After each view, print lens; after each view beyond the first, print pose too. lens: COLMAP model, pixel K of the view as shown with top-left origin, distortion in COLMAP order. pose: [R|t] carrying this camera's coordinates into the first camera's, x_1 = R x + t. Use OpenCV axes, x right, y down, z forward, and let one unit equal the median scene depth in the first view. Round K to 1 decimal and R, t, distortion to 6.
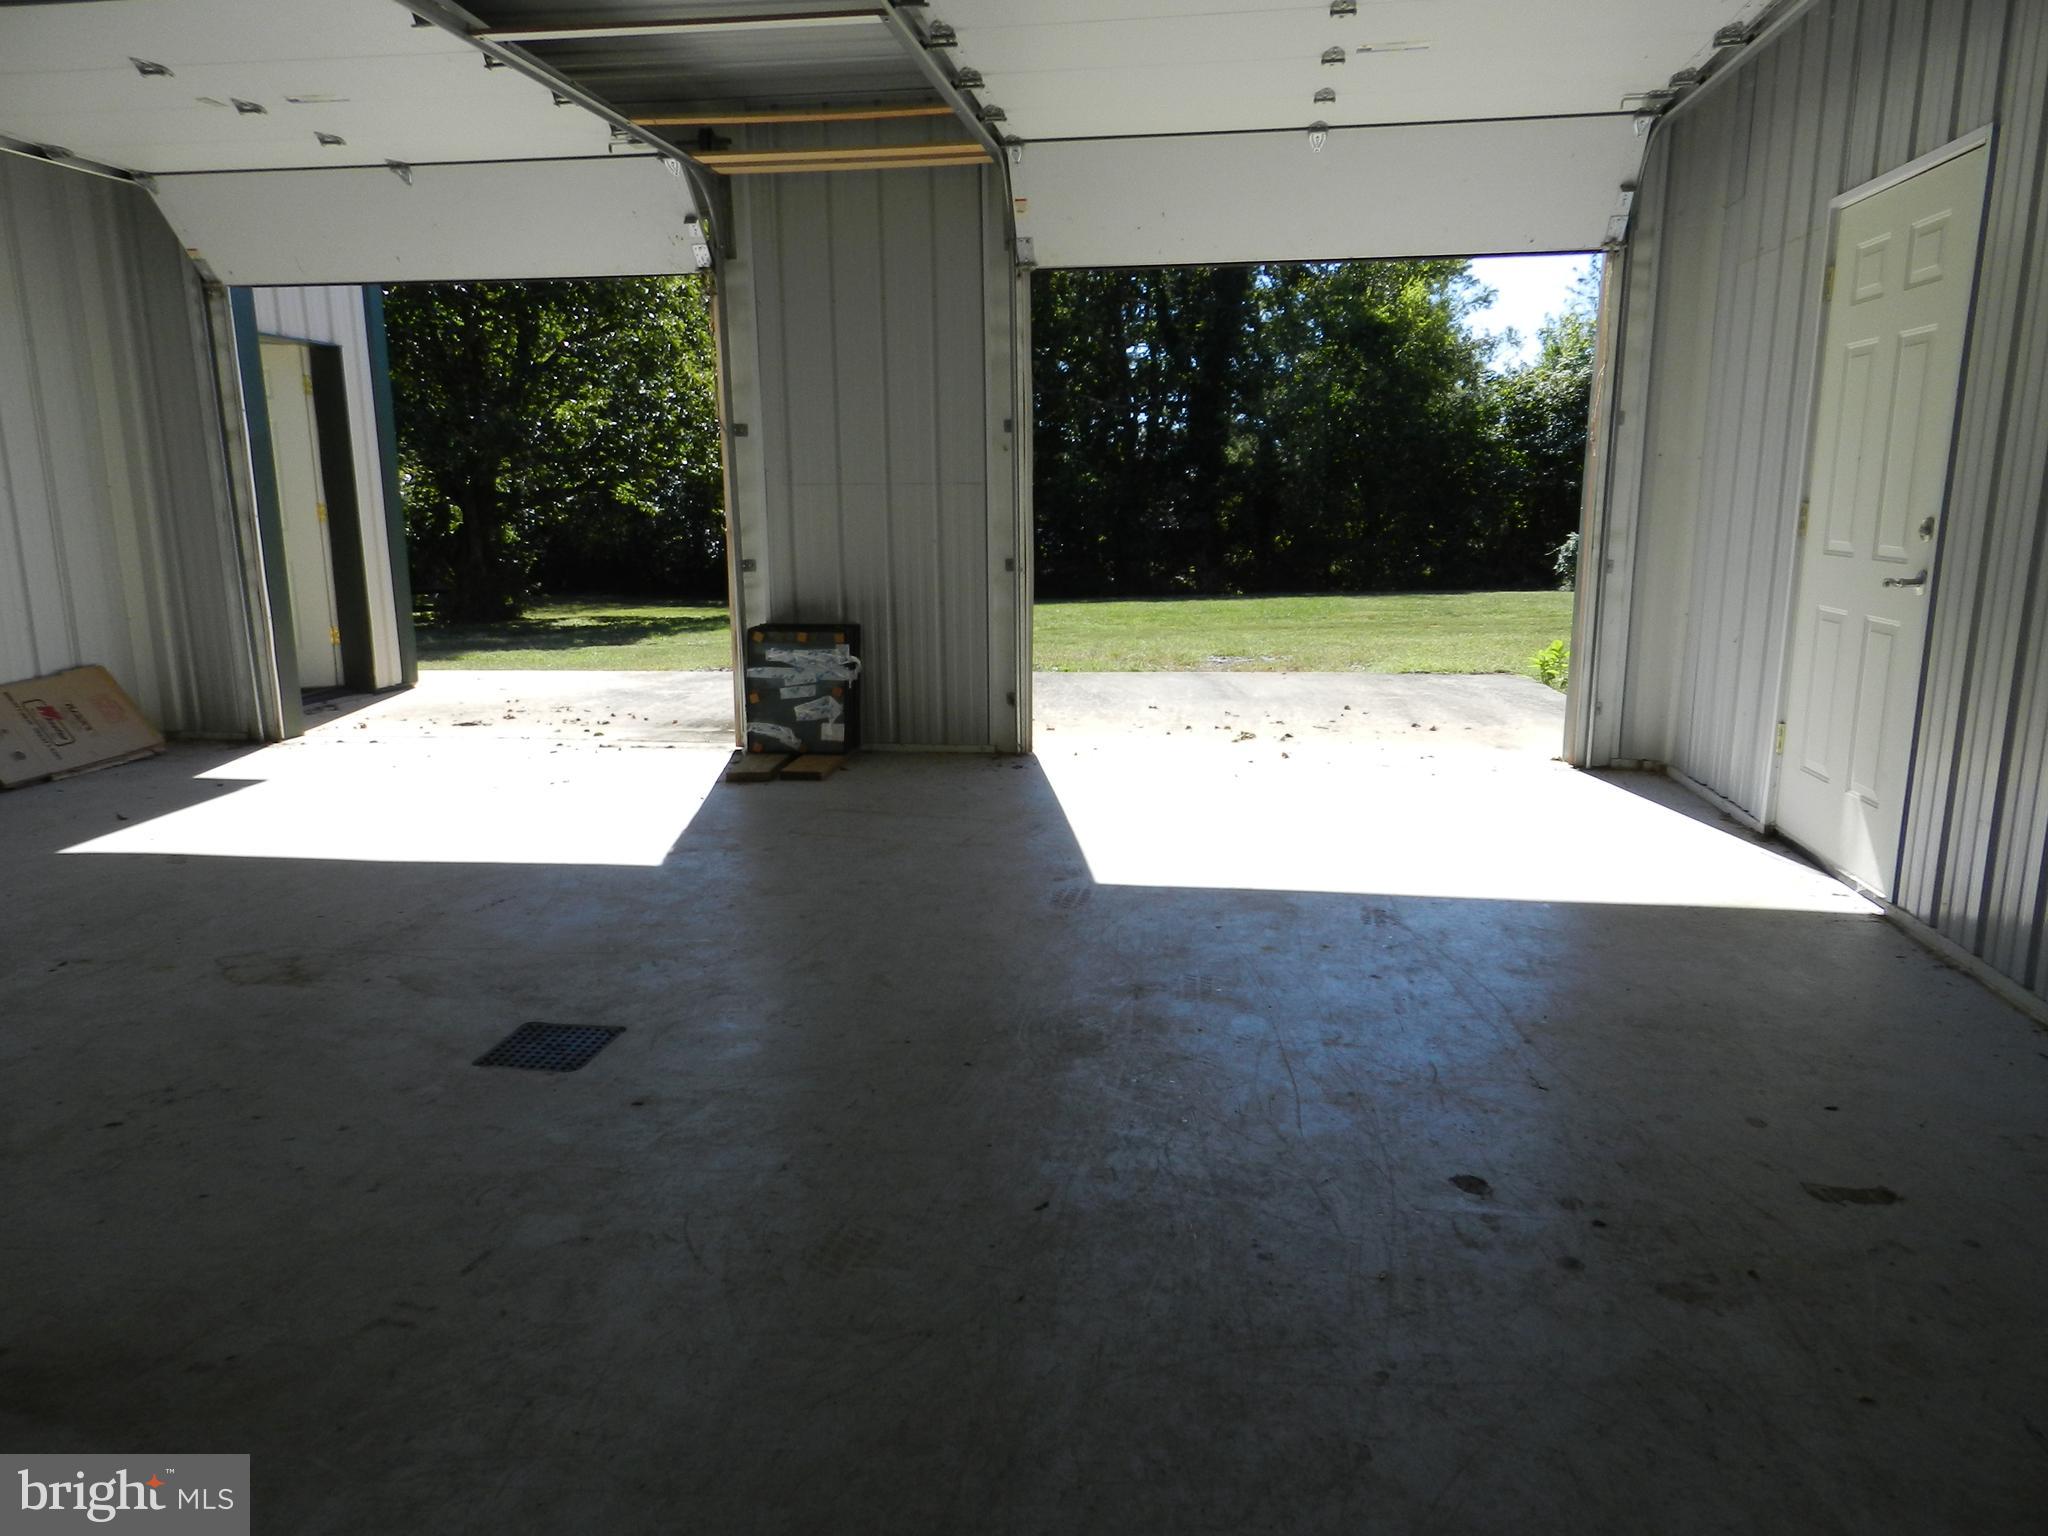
lens RADIAL K [[1386.3, 0, 1019.2], [0, 1386.3, 770.6], [0, 0, 1]] dist [0.016069, -0.007549]
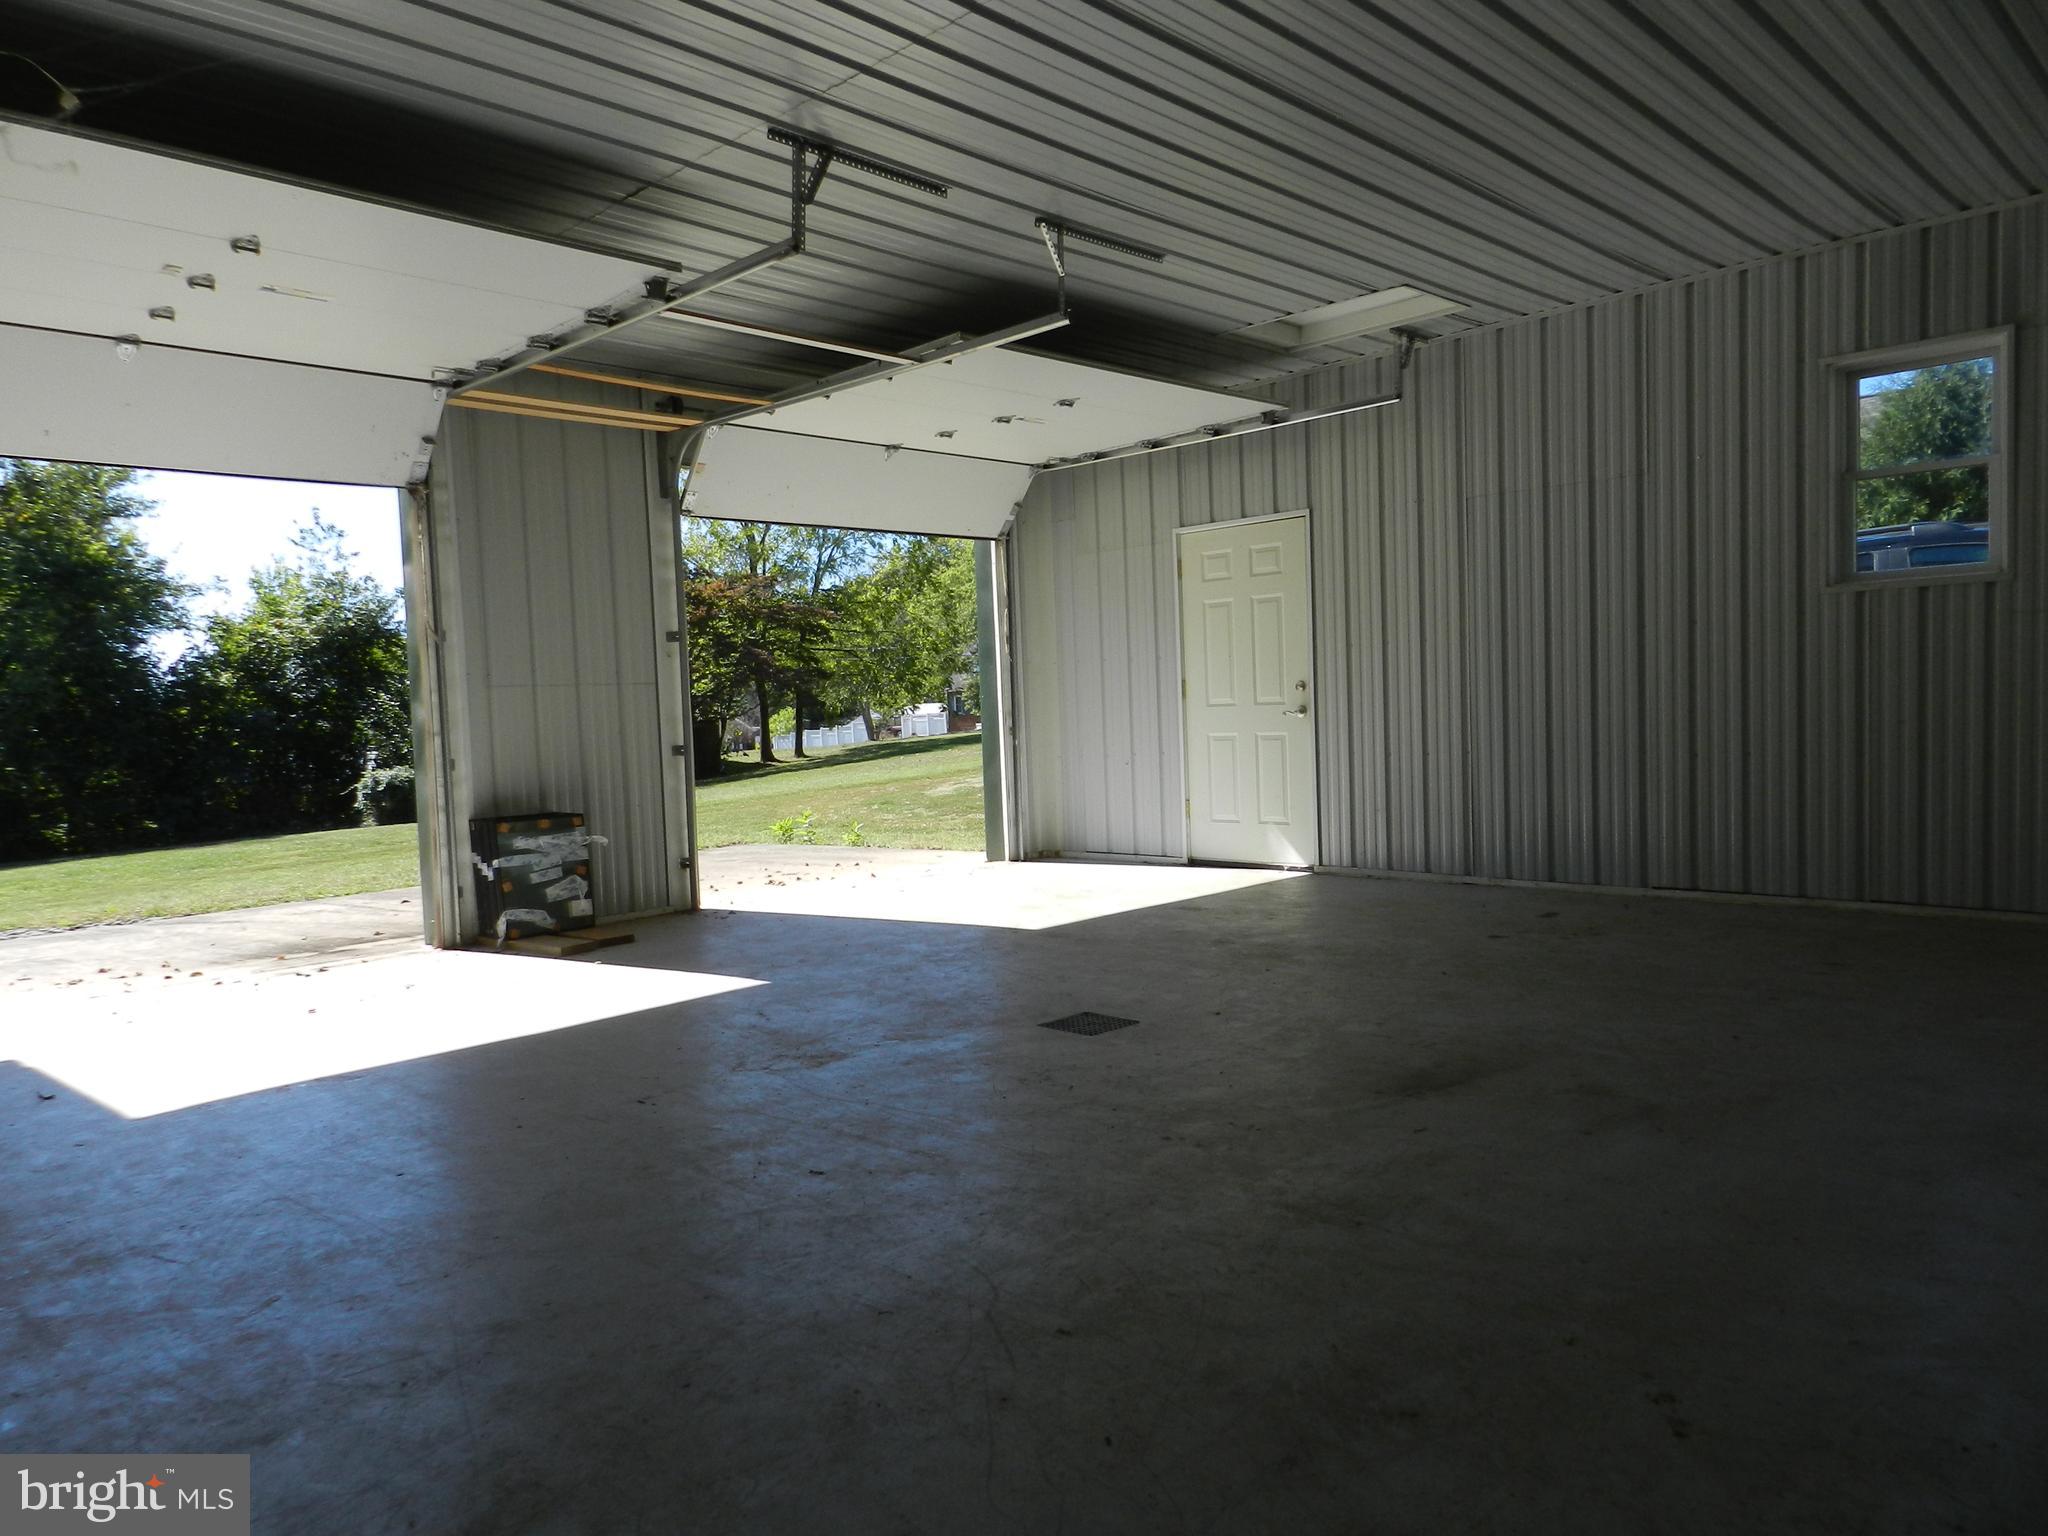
lens RADIAL K [[1386.3, 0, 1019.2], [0, 1386.3, 770.6], [0, 0, 1]] dist [0.016069, -0.007549]
pose [[0.596314, -0.055439, 0.800835, -0.796463], [0.195966, 0.977484, -0.078251, 0.019473], [-0.778464, 0.203599, 0.593751, 0.068446]]
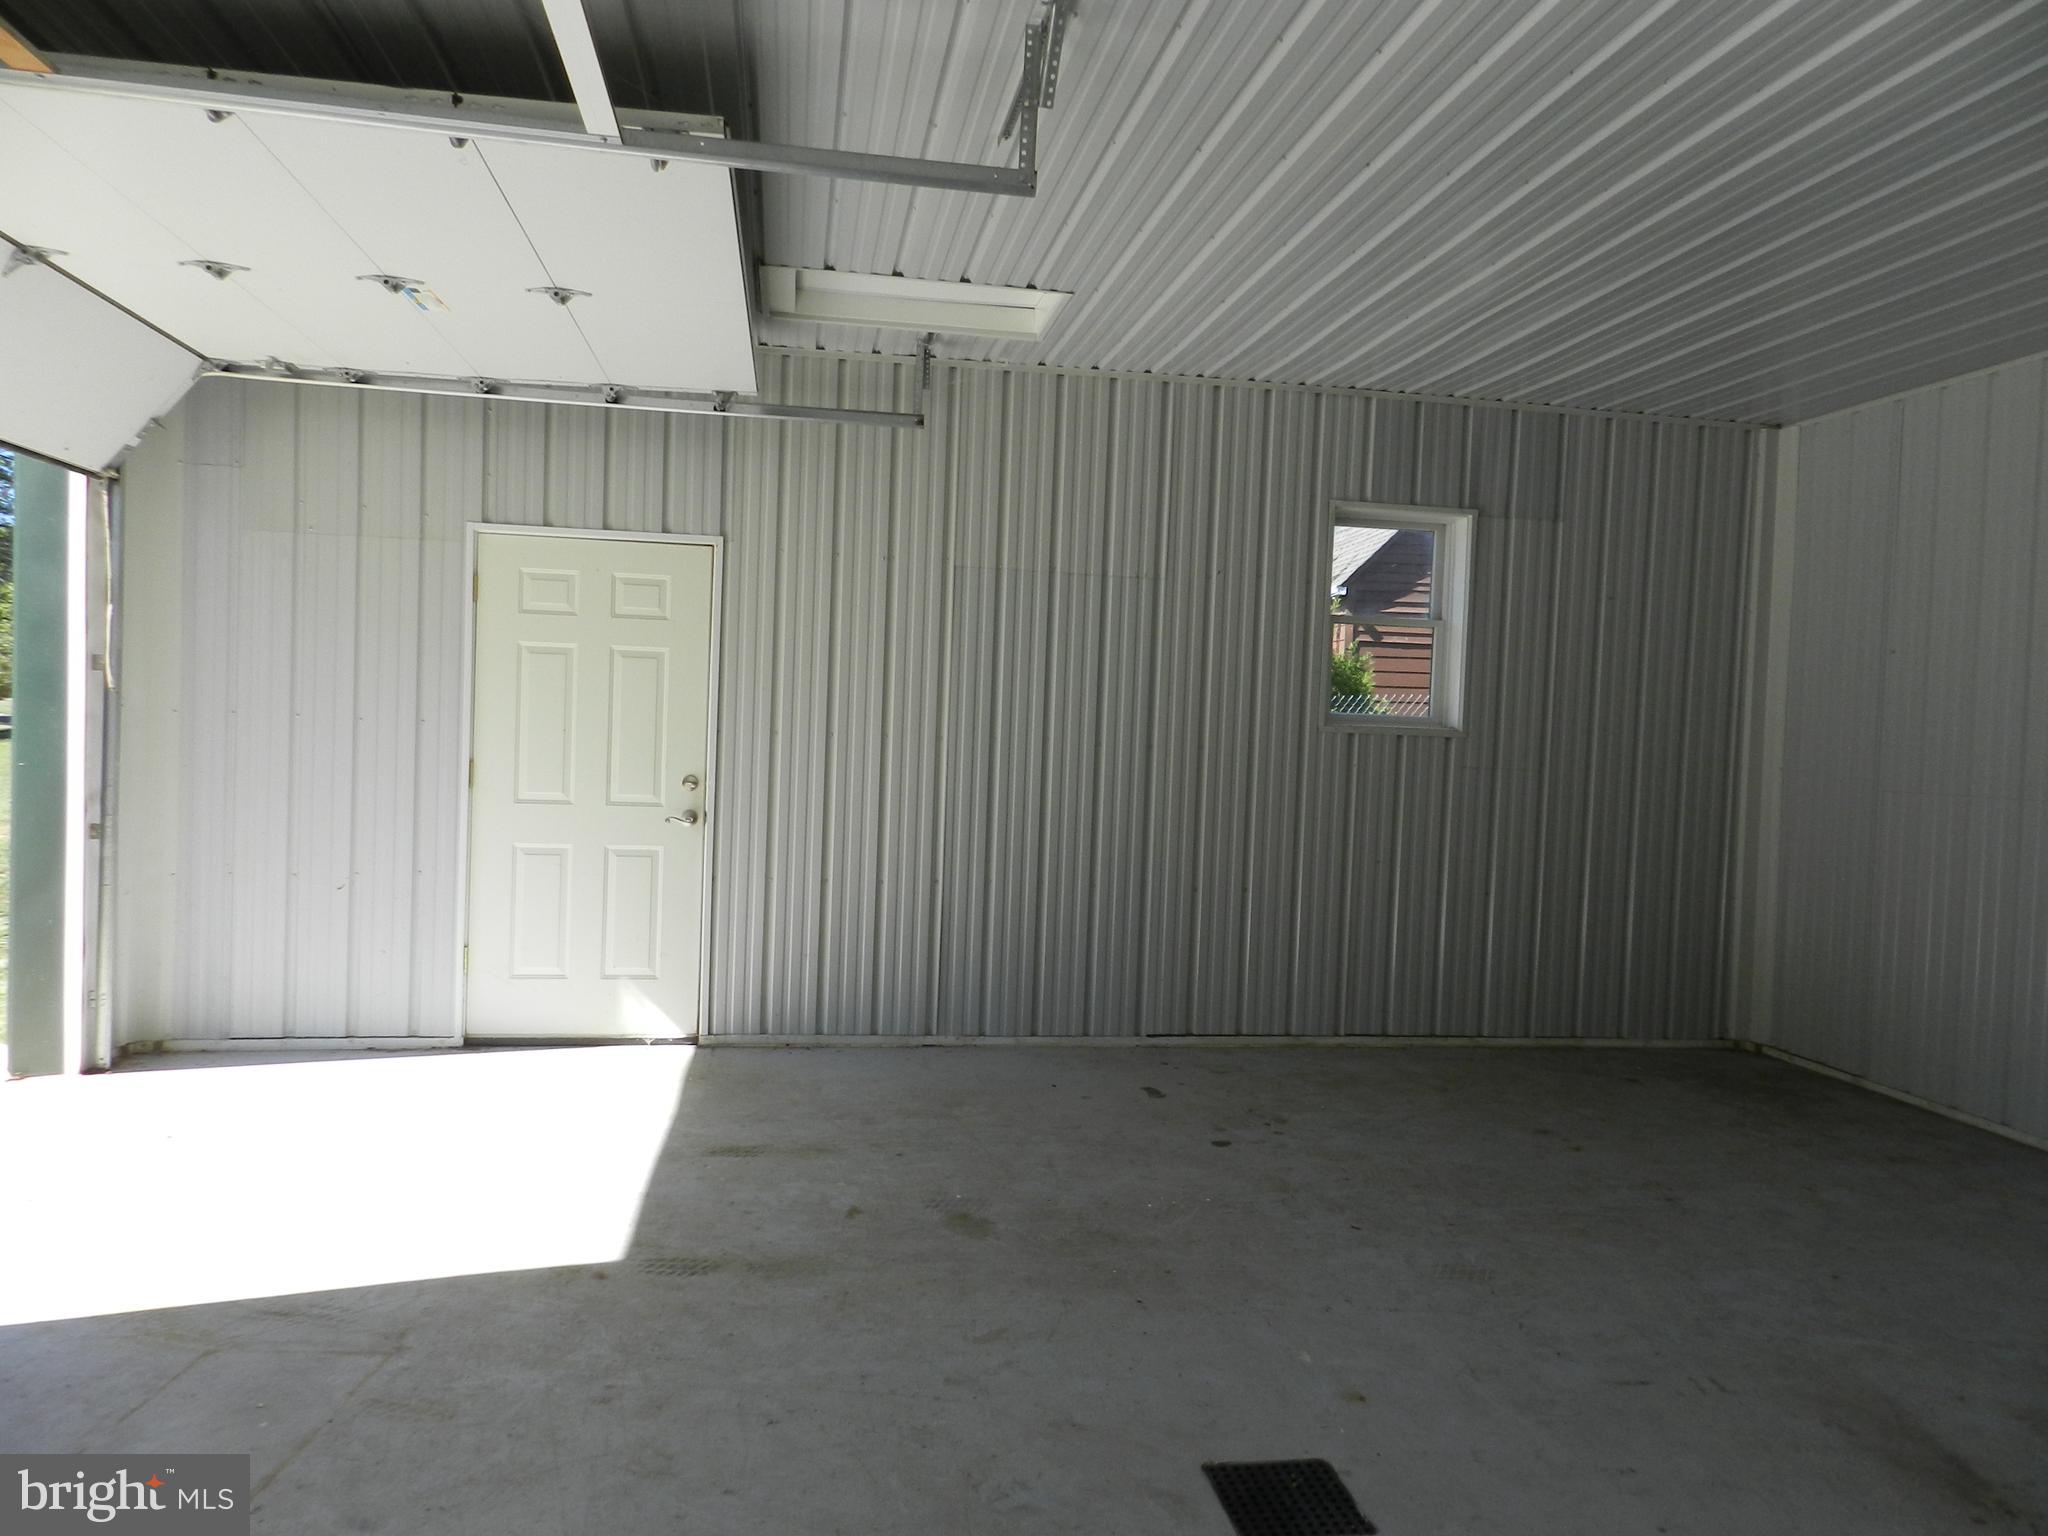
lens RADIAL K [[1386.3, 0, 1019.2], [0, 1386.3, 770.6], [0, 0, 1]] dist [0.016069, -0.007549]
pose [[-0.298924, -0.035163, 0.953629, -0.538752], [0.157645, 0.983771, 0.085690, -0.159190], [-0.941165, 0.175950, -0.288530, 0.673906]]
